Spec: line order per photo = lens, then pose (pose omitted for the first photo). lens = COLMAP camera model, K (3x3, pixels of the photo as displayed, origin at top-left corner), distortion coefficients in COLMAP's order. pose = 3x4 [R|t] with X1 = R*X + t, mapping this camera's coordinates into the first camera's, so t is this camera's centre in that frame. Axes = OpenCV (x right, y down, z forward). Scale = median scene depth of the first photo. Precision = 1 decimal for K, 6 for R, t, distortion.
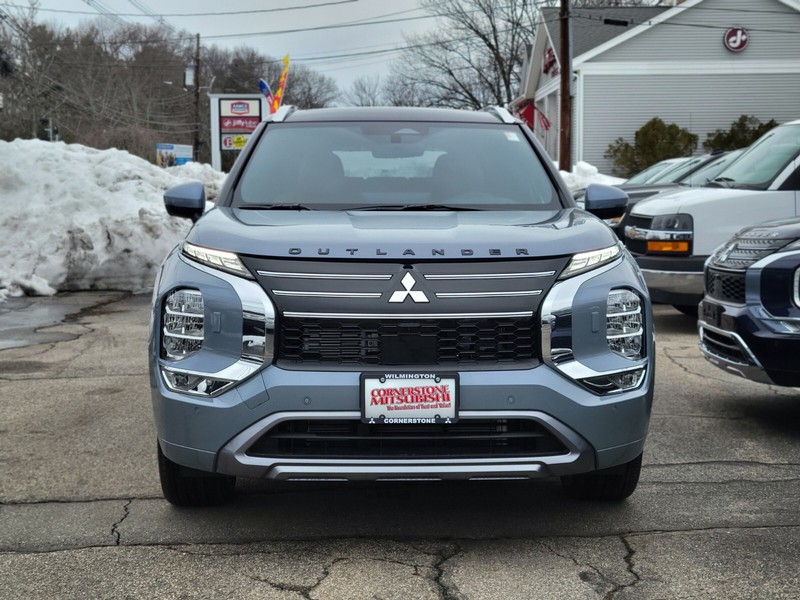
lens RADIAL K [[1215.4, 0, 399.6], [0, 1215.4, 301.7], [0, 0, 1]] dist [0.037949, 0.000000]
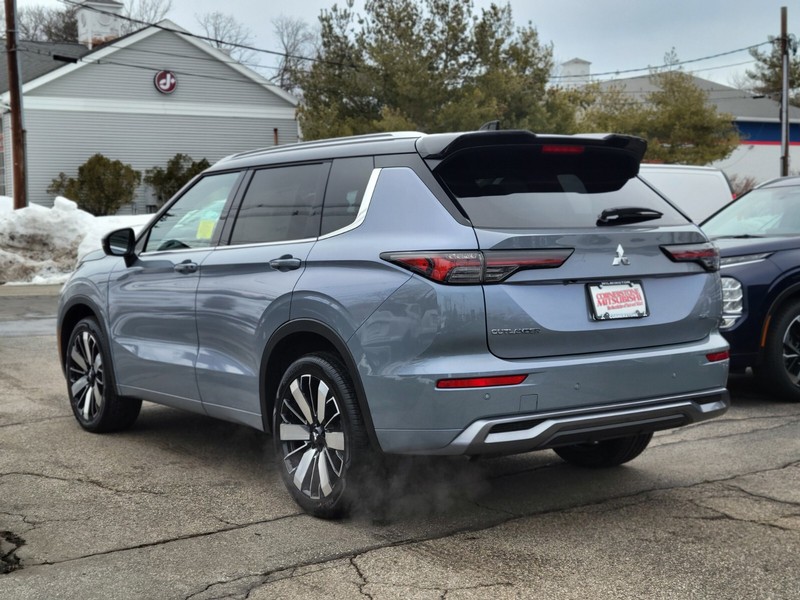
lens RADIAL K [[1215.4, 0, 400.6], [0, 1215.4, 298.4], [0, 0, 1]] dist [0.037949, 0.000000]
pose [[0.852867, -0.040496, 0.520556, -0.890171], [0.055977, 0.998333, -0.014049, -0.003771], [-0.519119, 0.041121, 0.853712, 0.039942]]
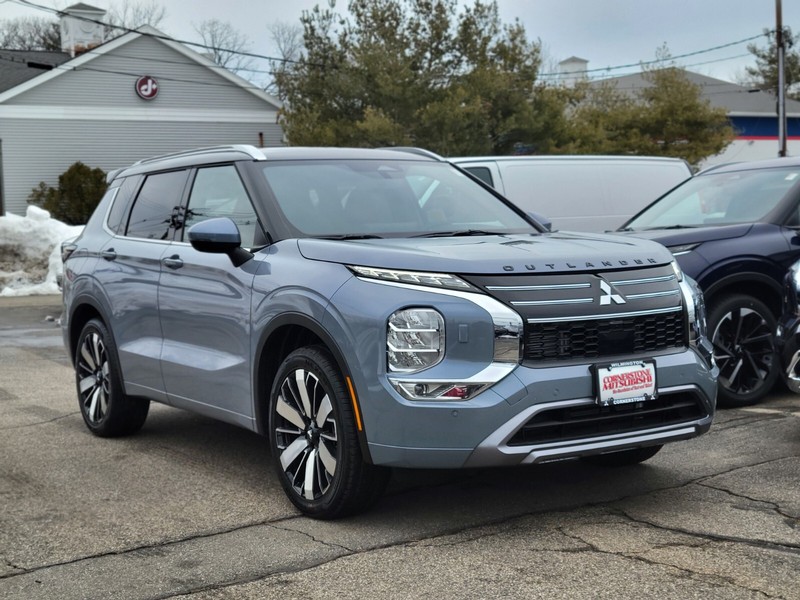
lens RADIAL K [[1215.4, 0, 401.6], [0, 1215.4, 300.2], [0, 0, 1]] dist [0.037949, 0.000000]
pose [[0.856284, -0.056770, 0.513376, -0.799474], [0.076248, 0.996945, -0.016934, 0.000848], [-0.510847, 0.053644, 0.857997, 0.061142]]
